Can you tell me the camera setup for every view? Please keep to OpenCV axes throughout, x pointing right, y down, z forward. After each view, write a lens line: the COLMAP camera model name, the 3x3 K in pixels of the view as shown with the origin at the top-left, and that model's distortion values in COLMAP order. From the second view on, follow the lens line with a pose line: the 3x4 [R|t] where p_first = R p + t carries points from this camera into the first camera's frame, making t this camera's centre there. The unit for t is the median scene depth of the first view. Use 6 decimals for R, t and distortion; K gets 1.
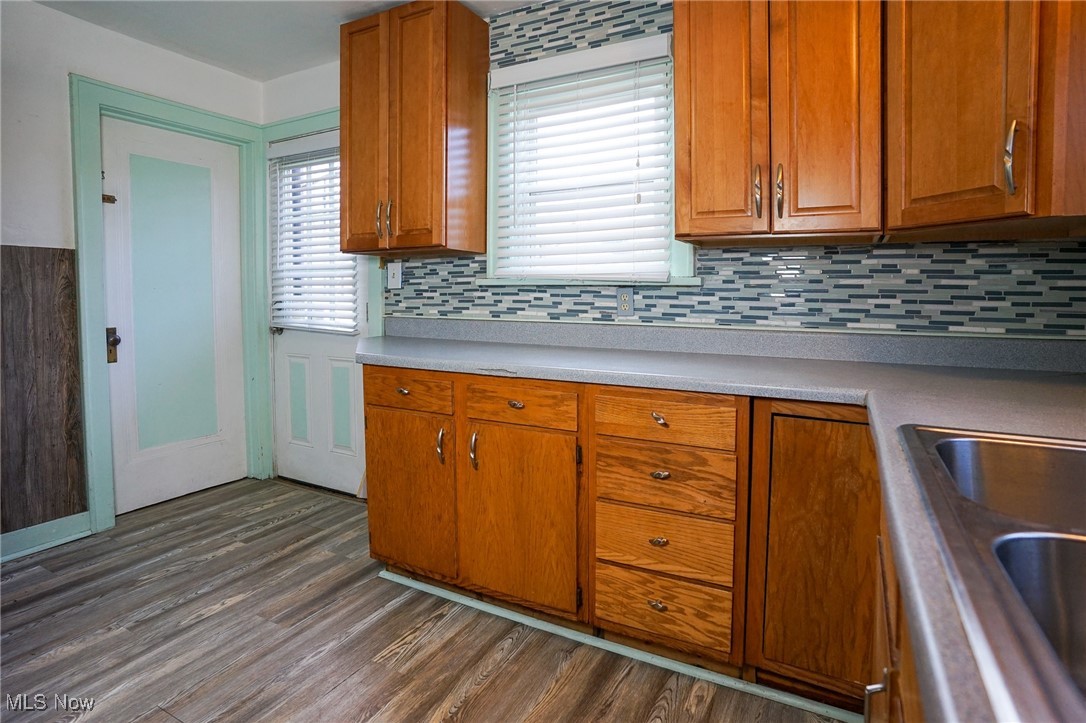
lens RADIAL K [[567.5, 0, 540.8], [0, 567.5, 340.3], [0, 0, 1]] dist [-0.070211, 0.032717]
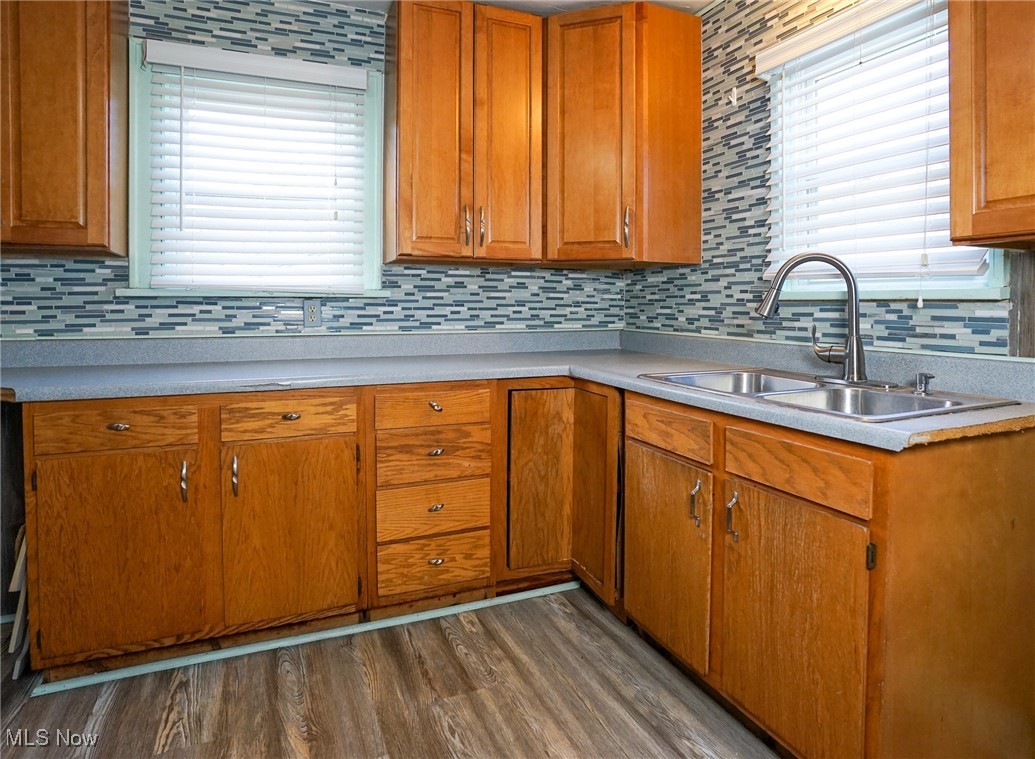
lens RADIAL K [[622.6, 0, 517.8], [0, 622.6, 364.5], [0, 0, 1]] dist [-0.065945, 0.053411]
pose [[0.631691, -0.077931, 0.771293, -0.614282], [0.067010, 0.996699, 0.045824, -0.001422], [-0.772318, 0.022738, 0.634829, 0.001421]]
